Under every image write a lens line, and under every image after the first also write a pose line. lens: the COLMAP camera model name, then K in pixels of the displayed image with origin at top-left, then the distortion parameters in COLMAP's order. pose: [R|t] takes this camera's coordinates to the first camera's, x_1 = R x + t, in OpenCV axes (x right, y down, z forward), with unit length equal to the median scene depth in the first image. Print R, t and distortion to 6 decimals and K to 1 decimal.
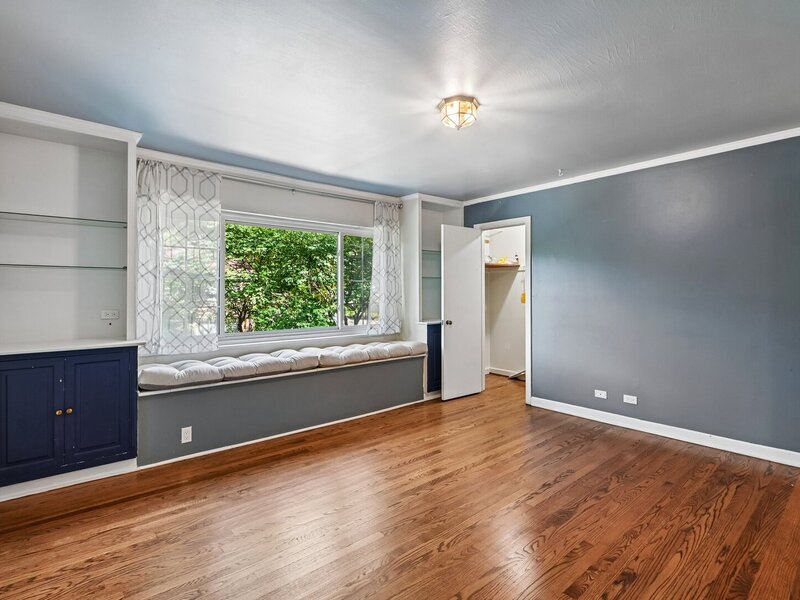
lens RADIAL K [[410.5, 0, 396.9], [0, 410.5, 292.9], [0, 0, 1]] dist [0.009110, -0.004944]
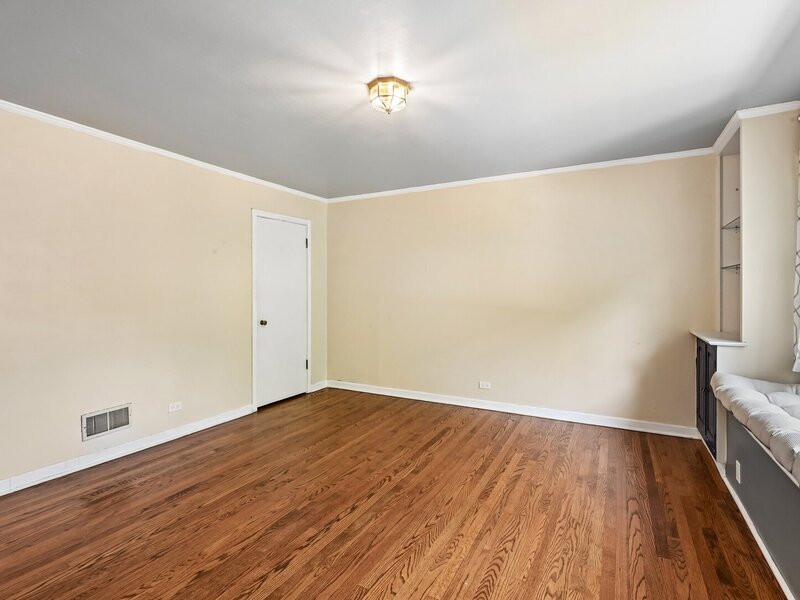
lens RADIAL K [[410.5, 0, 398.6], [0, 410.5, 298.1], [0, 0, 1]] dist [0.009110, -0.004944]
pose [[-0.931600, 0.008975, -0.363374, 0.490745], [0.002270, 0.999819, 0.018875, -0.000858], [0.363478, 0.016759, -0.931452, 1.964340]]
